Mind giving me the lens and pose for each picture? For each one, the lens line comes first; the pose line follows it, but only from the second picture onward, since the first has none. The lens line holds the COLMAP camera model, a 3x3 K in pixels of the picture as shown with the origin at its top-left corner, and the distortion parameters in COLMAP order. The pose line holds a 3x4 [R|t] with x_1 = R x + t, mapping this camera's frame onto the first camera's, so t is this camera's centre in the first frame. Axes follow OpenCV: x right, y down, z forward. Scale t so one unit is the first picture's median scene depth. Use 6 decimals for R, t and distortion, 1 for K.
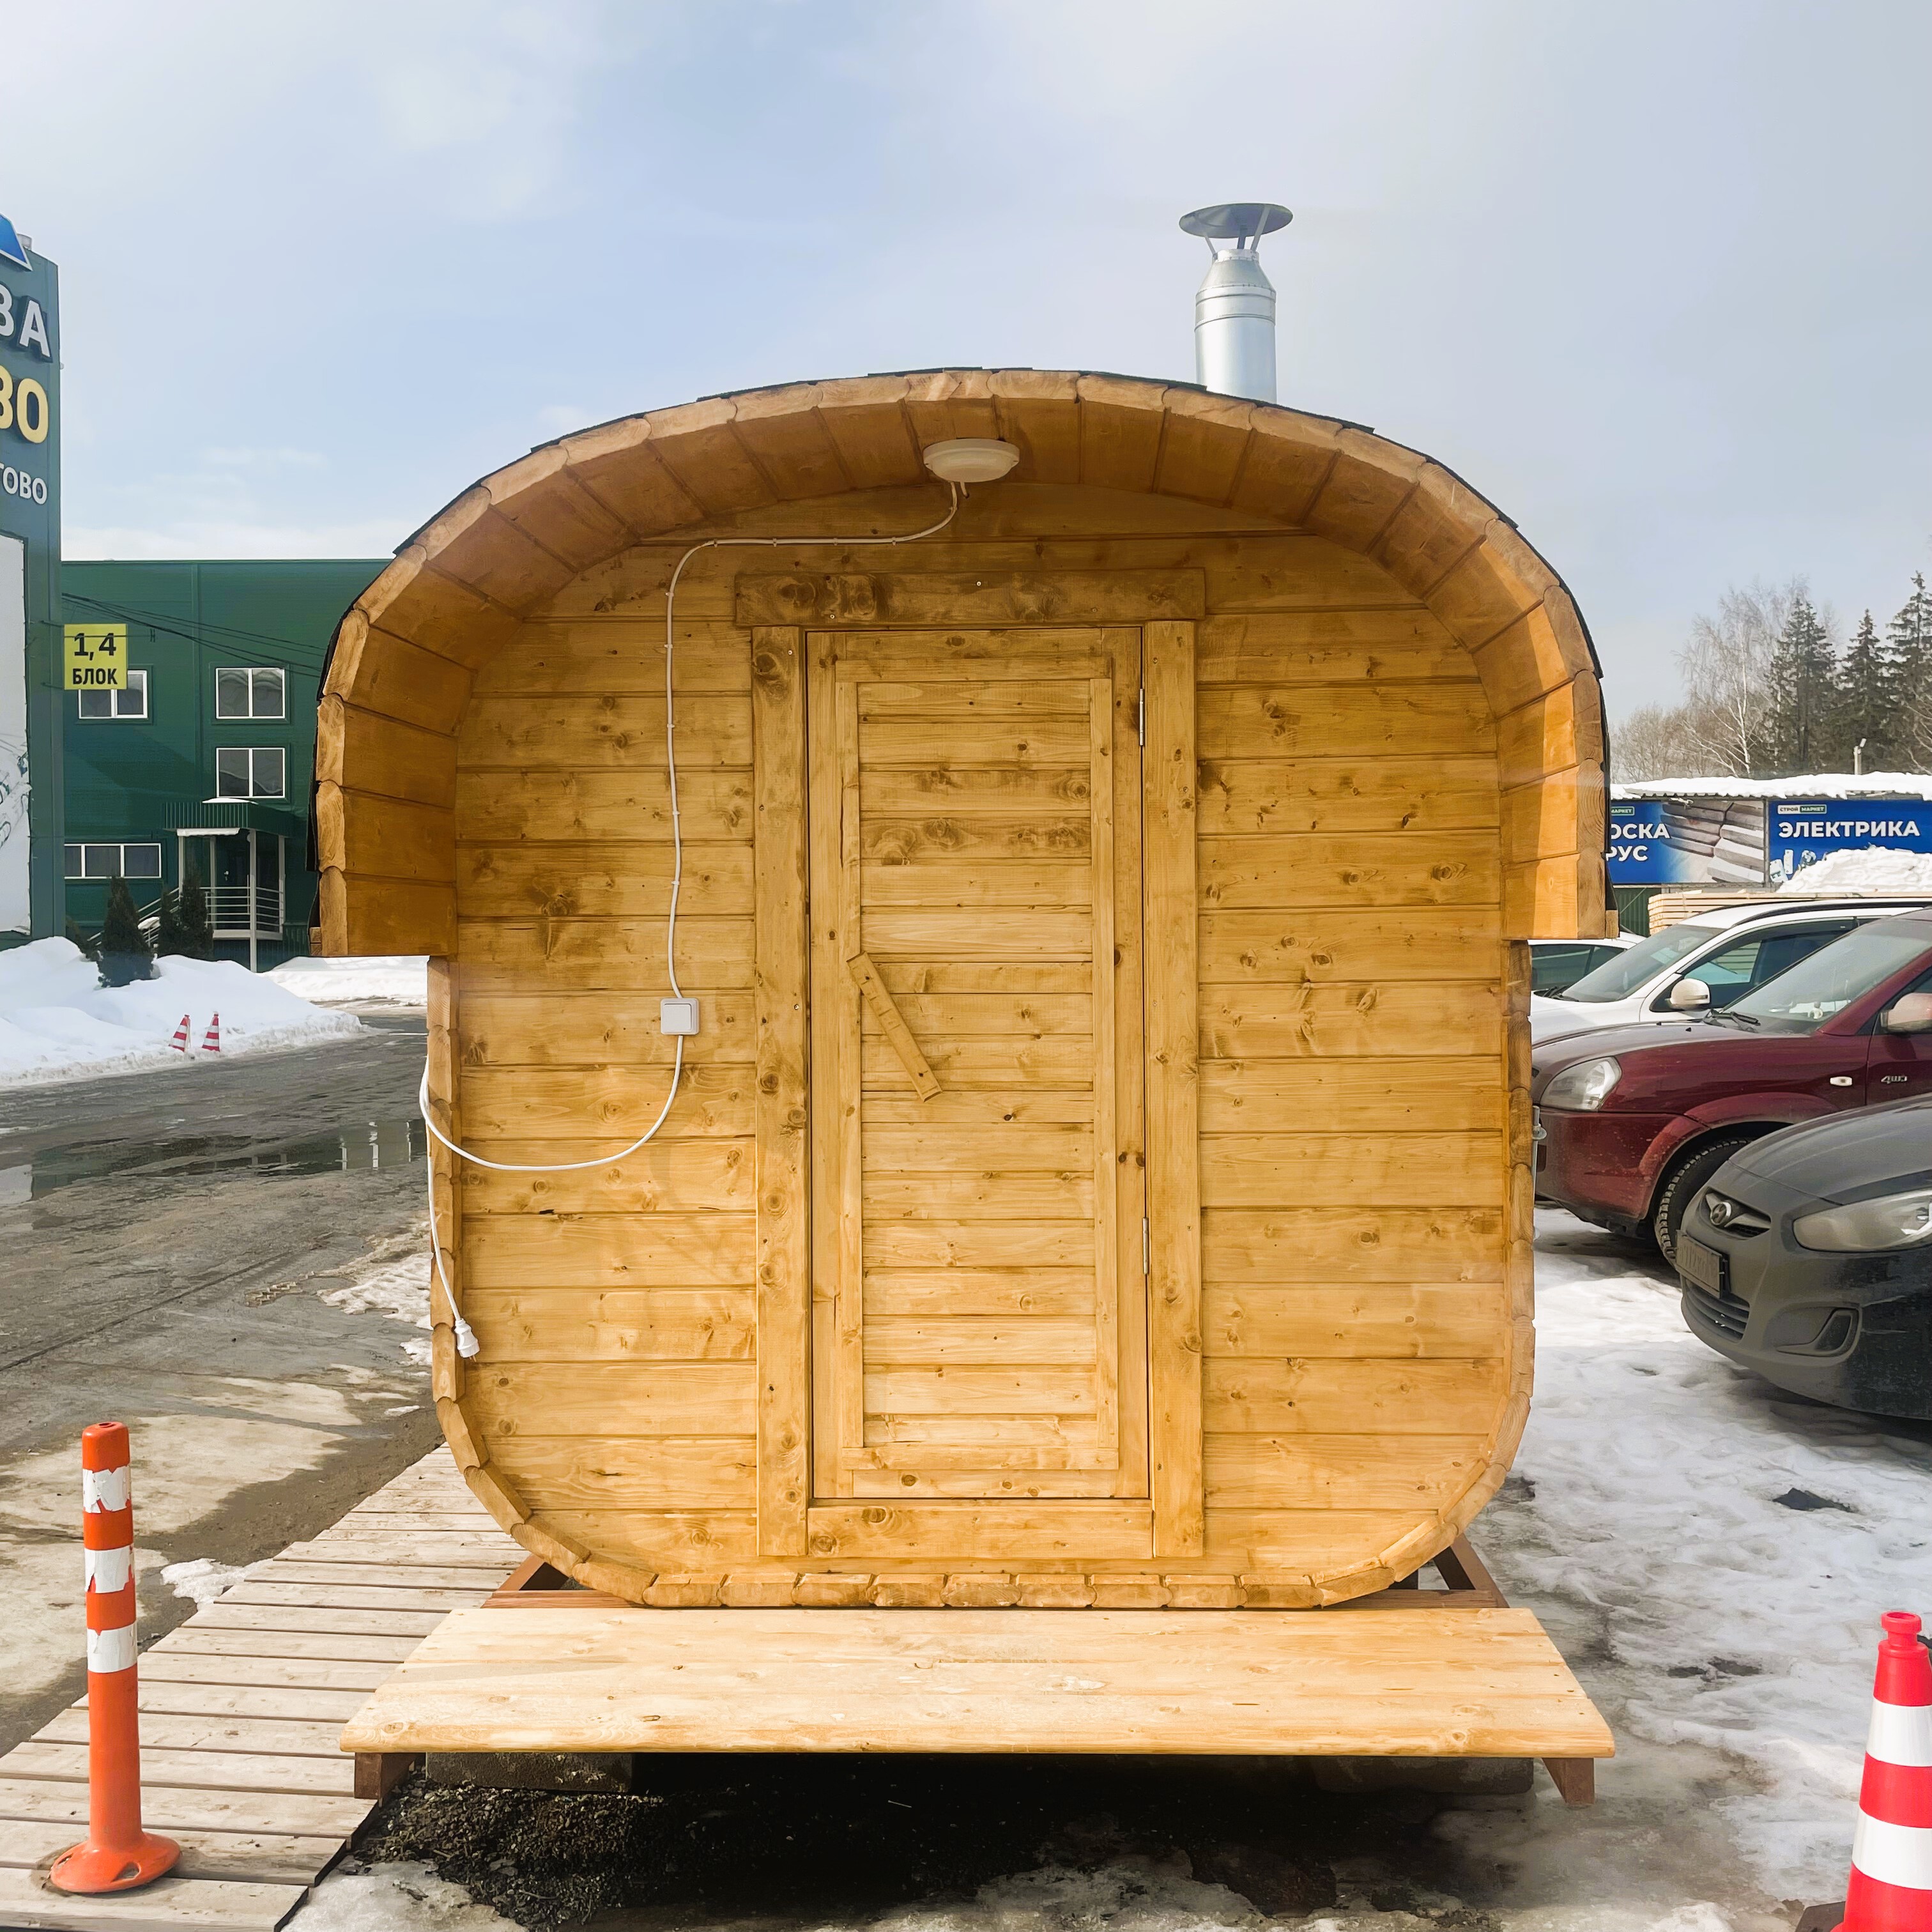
lens RADIAL K [[1926.3, 0, 1002.6], [0, 1926.3, 956.9], [0, 0, 1]] dist [0.124969, -0.181198]
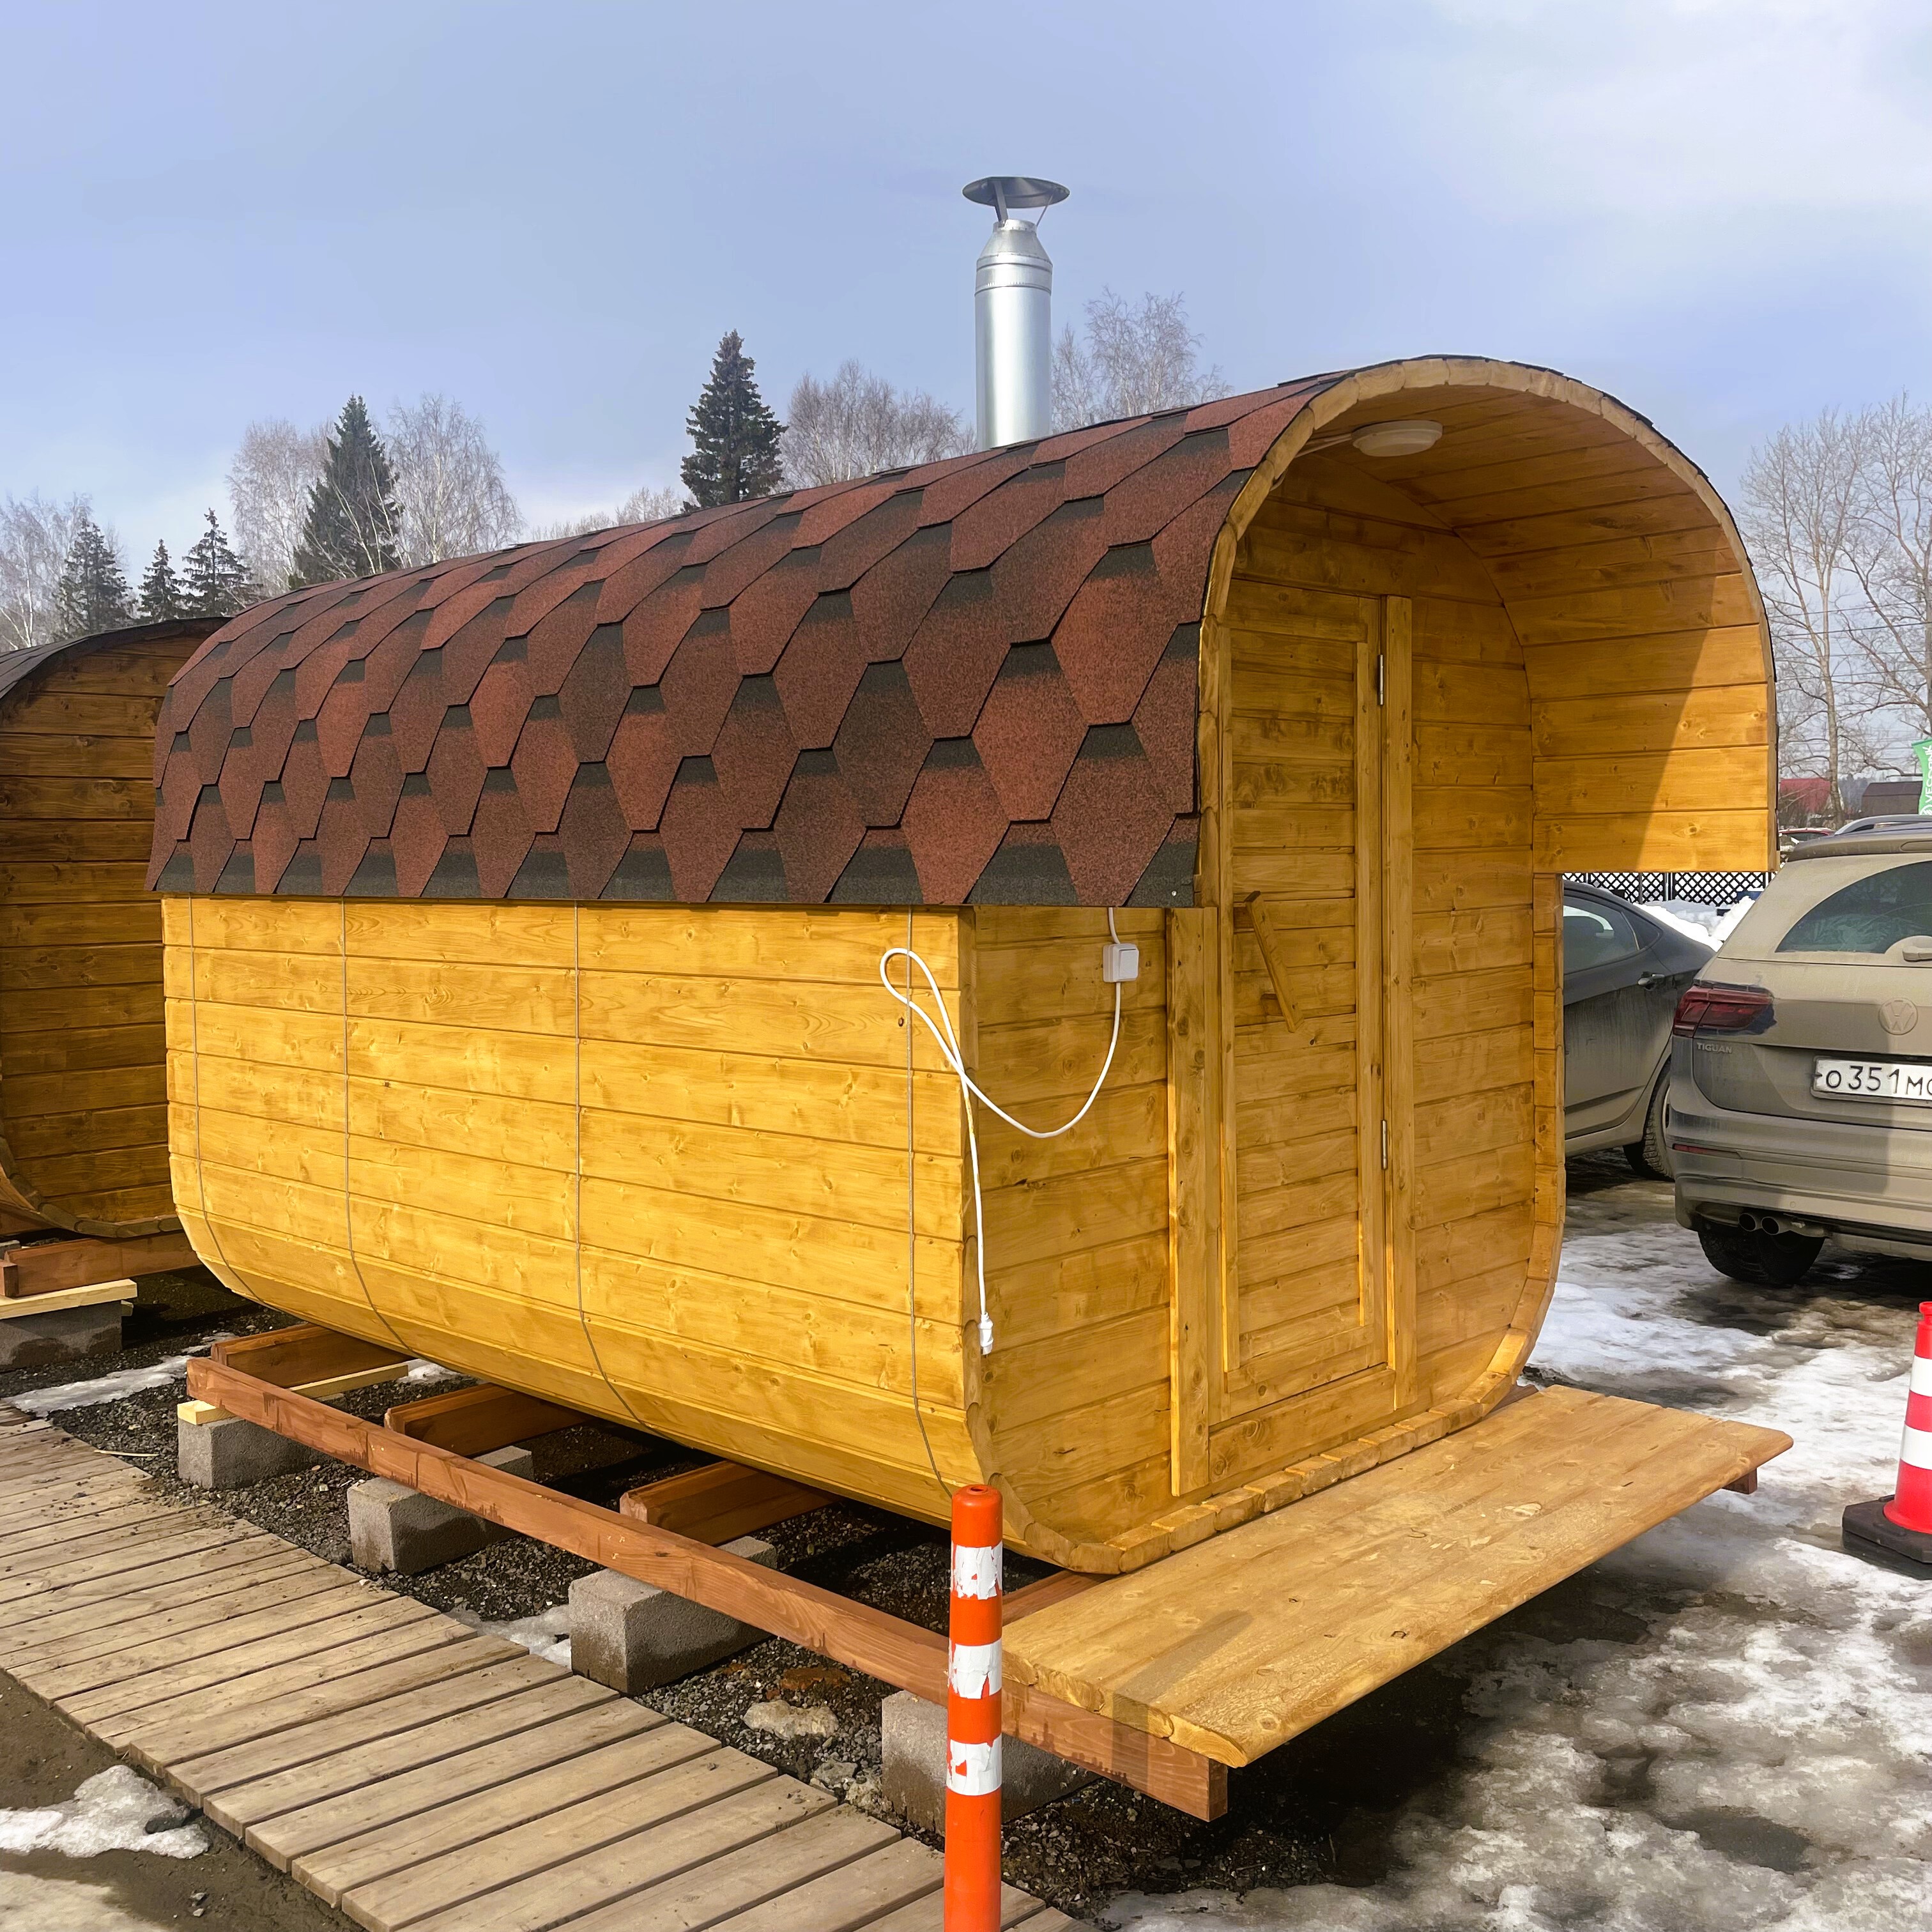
lens RADIAL K [[1928.2, 0, 998.5], [0, 1928.2, 941.2], [0, 0, 1]] dist [0.101591, -0.117603]
pose [[0.665130, -0.037275, 0.745796, -0.924797], [0.016529, 0.999244, 0.035201, -0.014705], [-0.746544, -0.011086, 0.665243, 0.407682]]
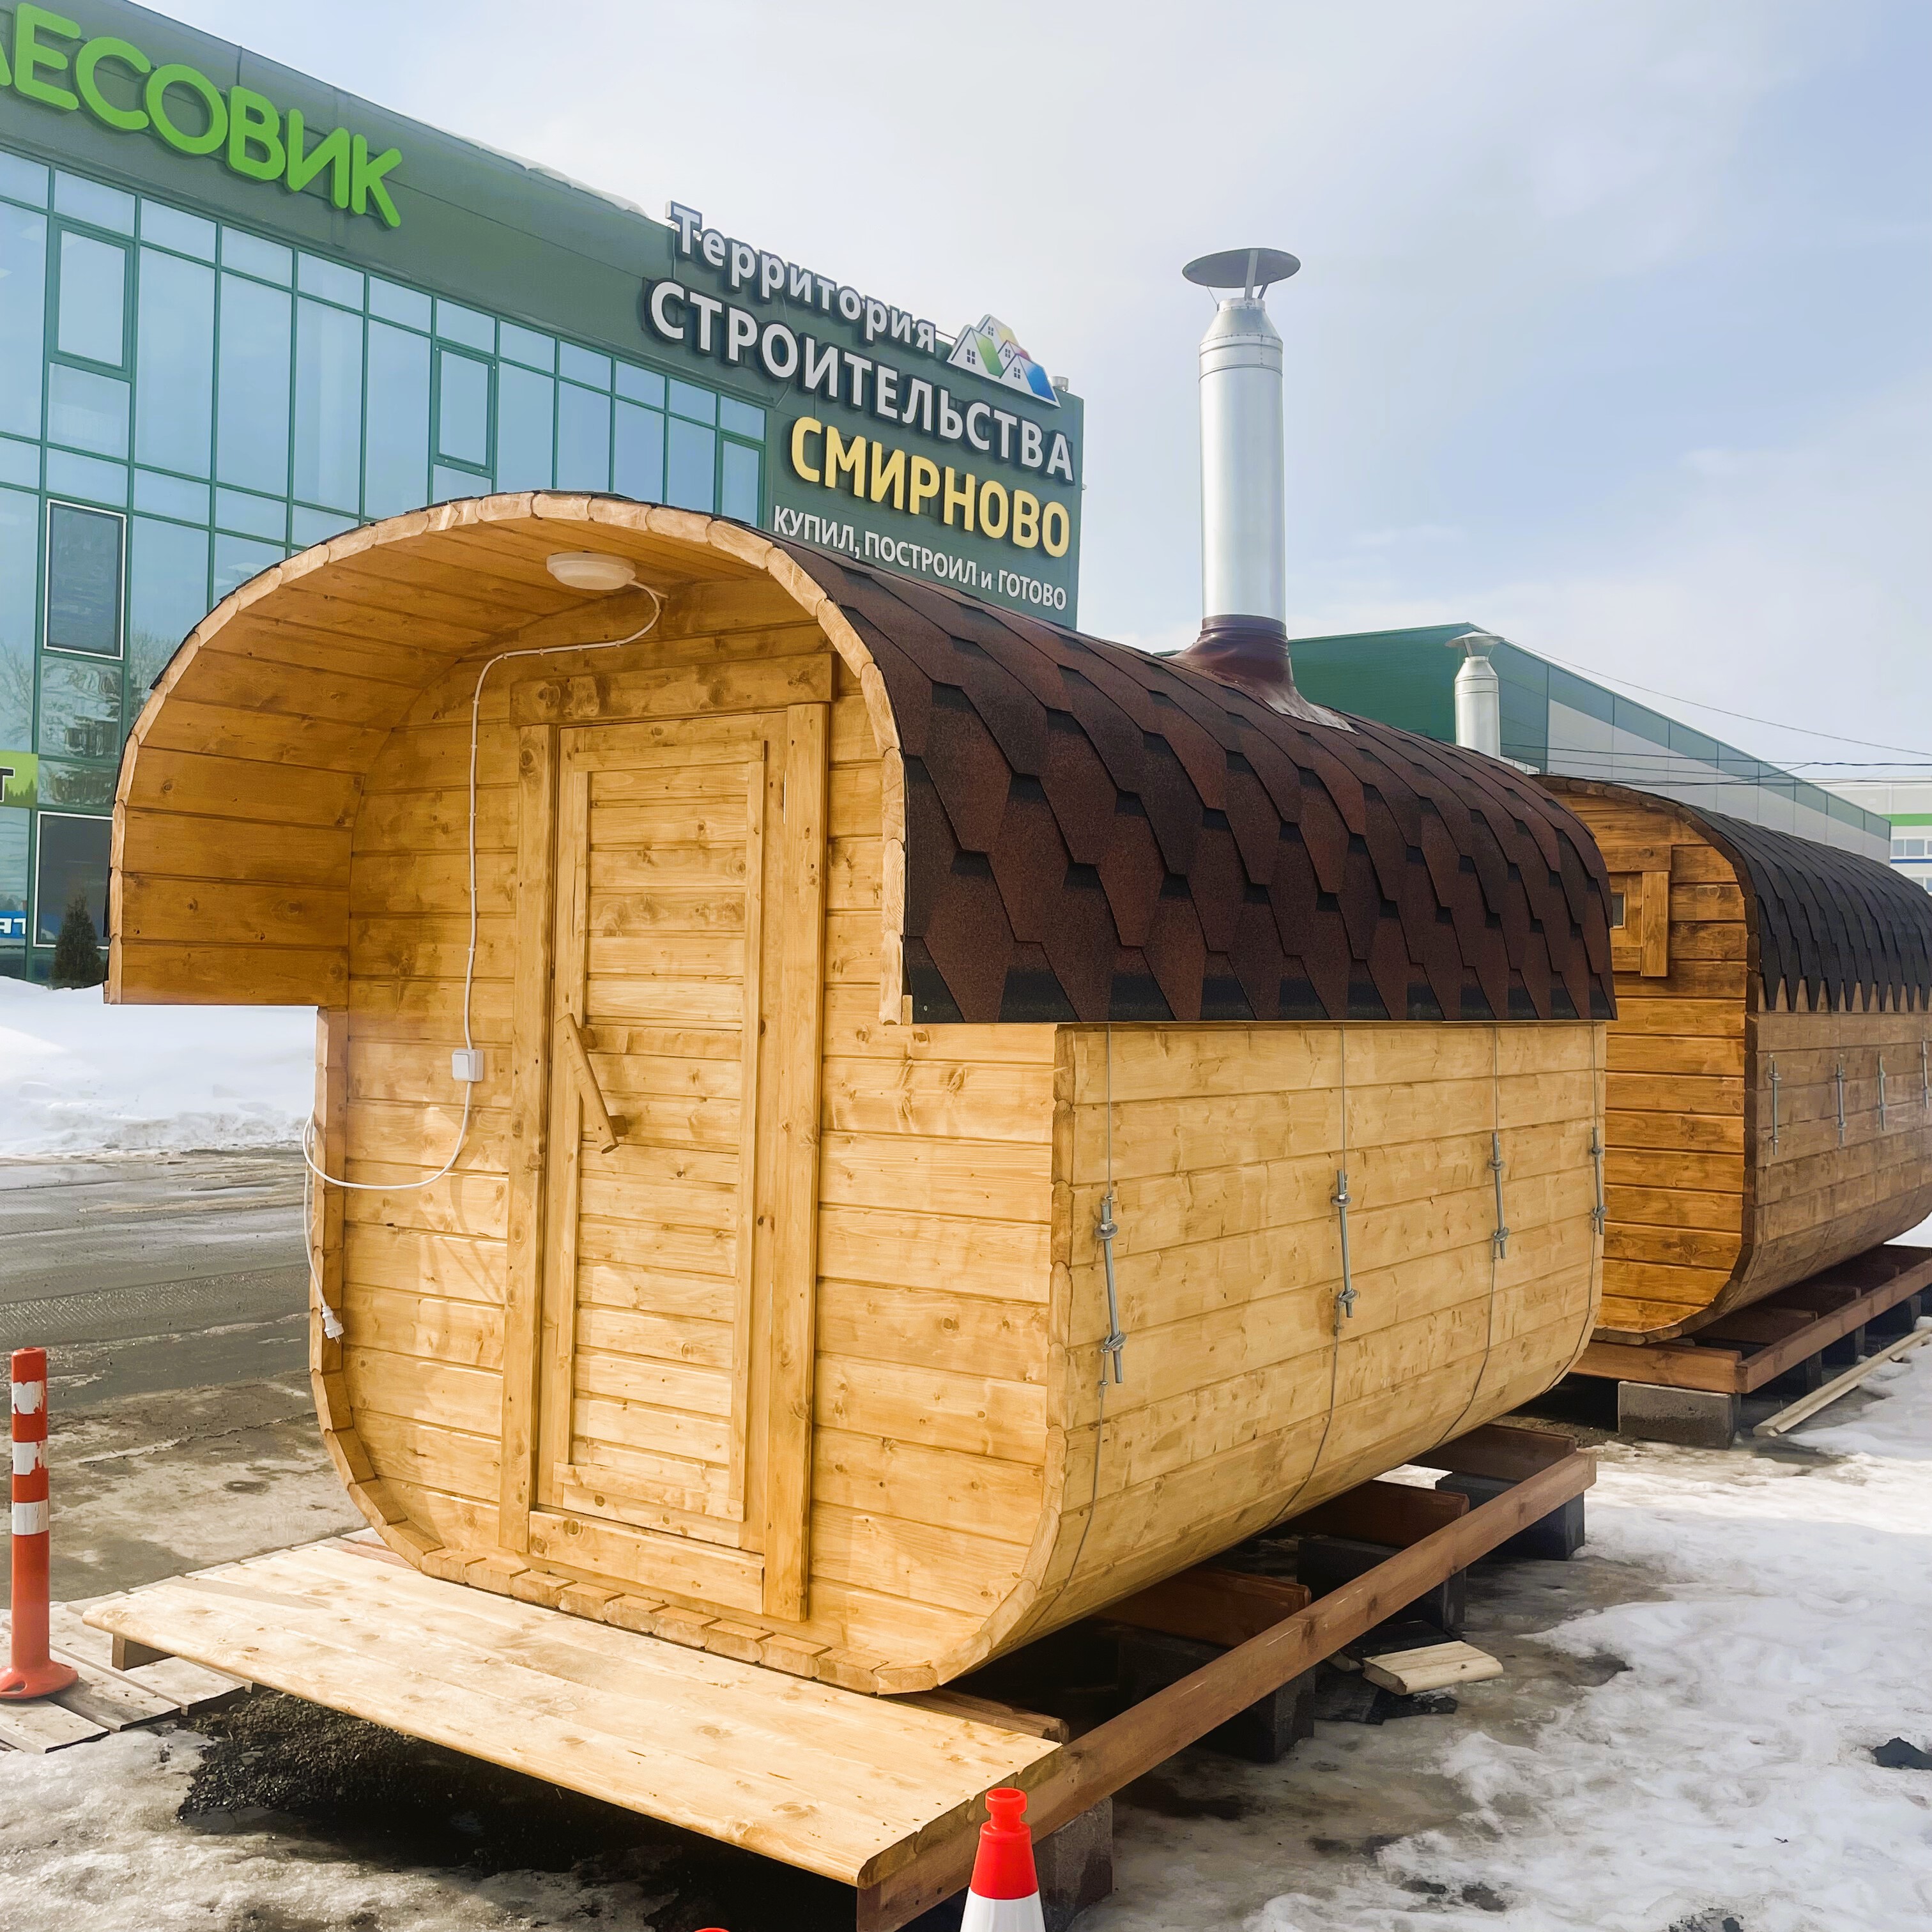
lens RADIAL K [[1926.3, 0, 1002.6], [0, 1926.3, 956.9], [0, 0, 1]] dist [0.124969, -0.181198]
pose [[0.848710, 0.017394, -0.528572, 0.718115], [-0.032476, 0.999287, -0.019261, -0.021823], [0.527860, 0.033512, 0.848670, 0.181230]]
